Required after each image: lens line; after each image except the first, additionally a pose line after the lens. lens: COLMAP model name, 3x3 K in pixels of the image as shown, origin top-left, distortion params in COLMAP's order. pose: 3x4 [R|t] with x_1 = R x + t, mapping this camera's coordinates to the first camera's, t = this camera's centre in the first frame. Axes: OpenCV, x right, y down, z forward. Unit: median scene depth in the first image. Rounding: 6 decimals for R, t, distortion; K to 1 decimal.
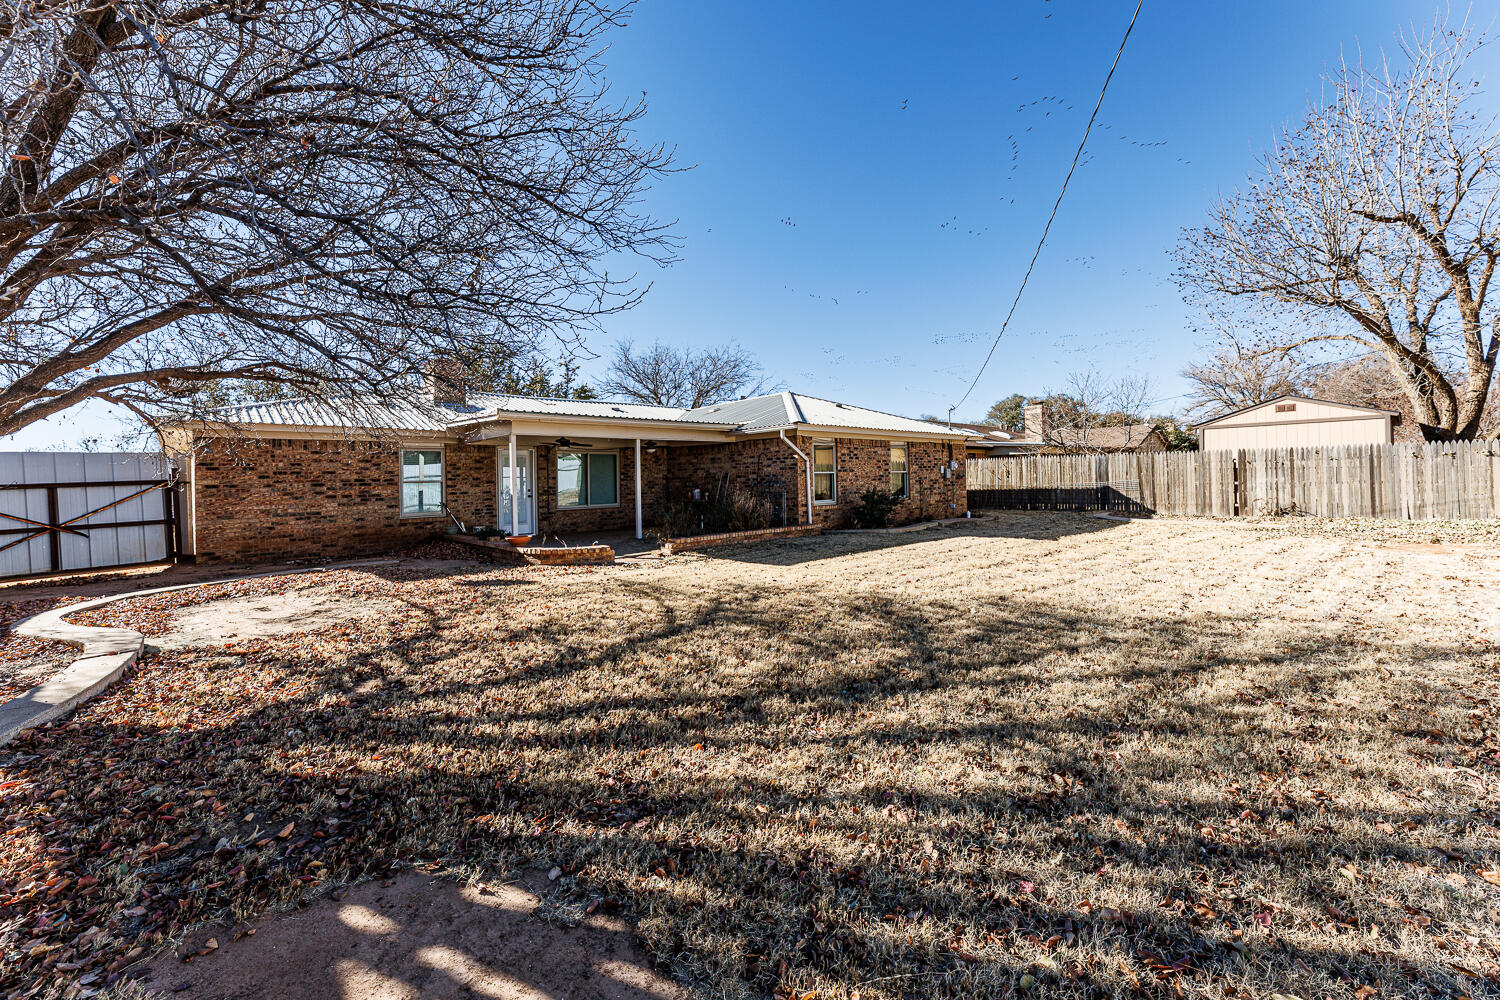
lens RADIAL K [[607.6, 0, 753.6], [0, 607.6, 468.0], [0, 0, 1]] dist [-0.000963, 0.000603]
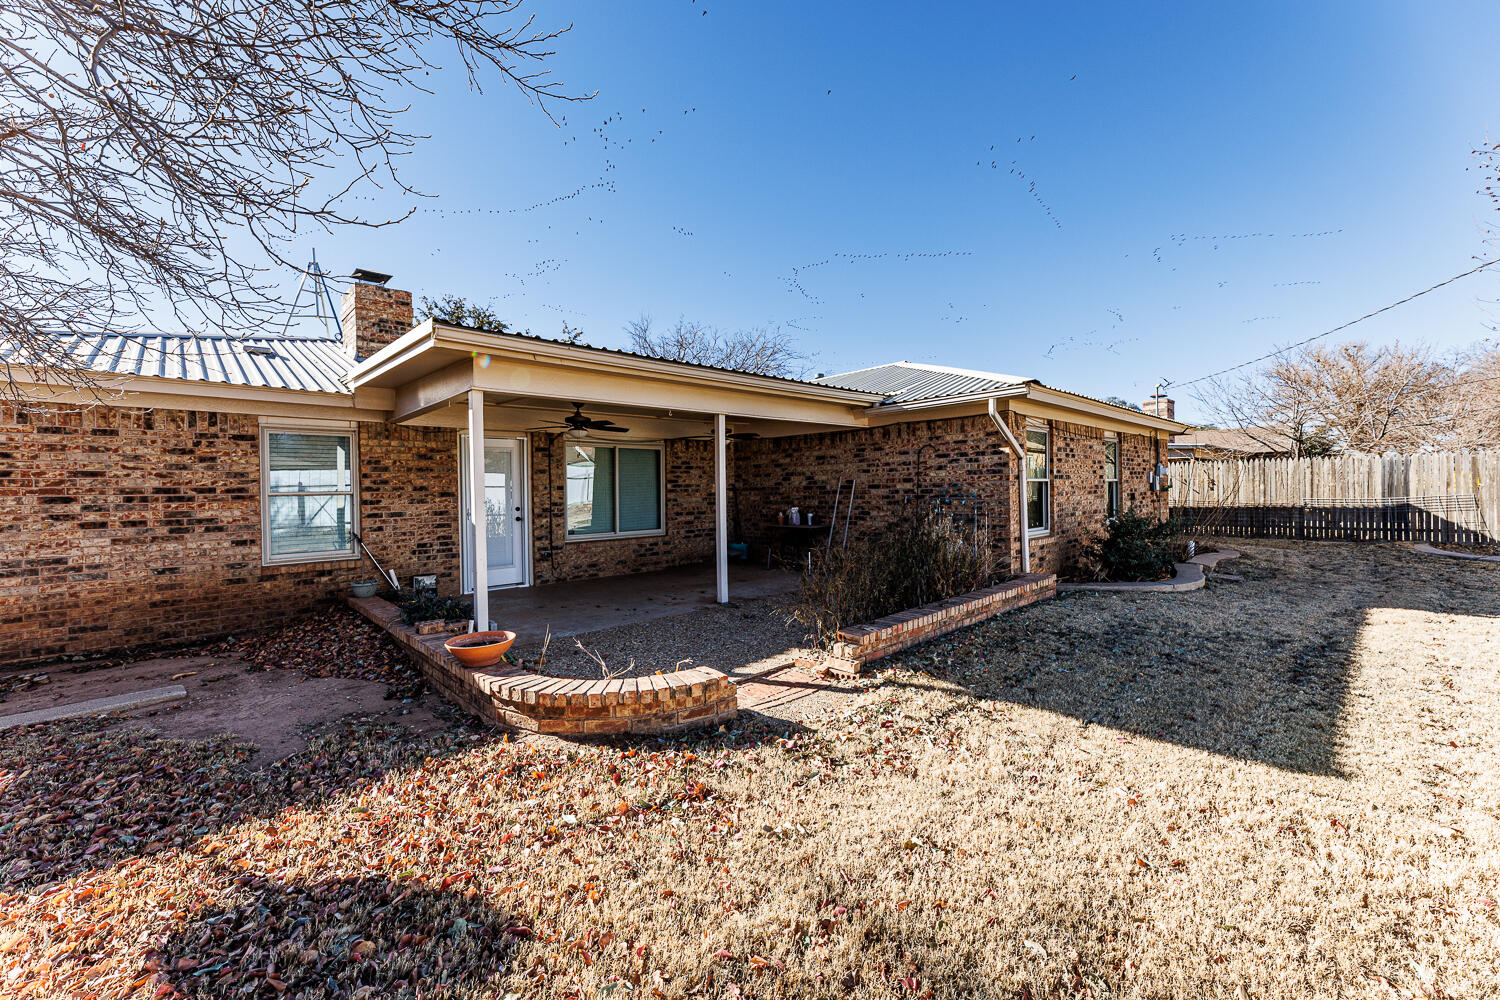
lens RADIAL K [[607.6, 0, 751.1], [0, 607.6, 501.7], [0, 0, 1]] dist [-0.000963, 0.000603]
pose [[0.999993, 0.003621, -0.001179, -0.161031], [-0.003575, 0.999307, 0.037053, 0.008535], [0.001313, -0.037049, 0.999313, 0.463138]]
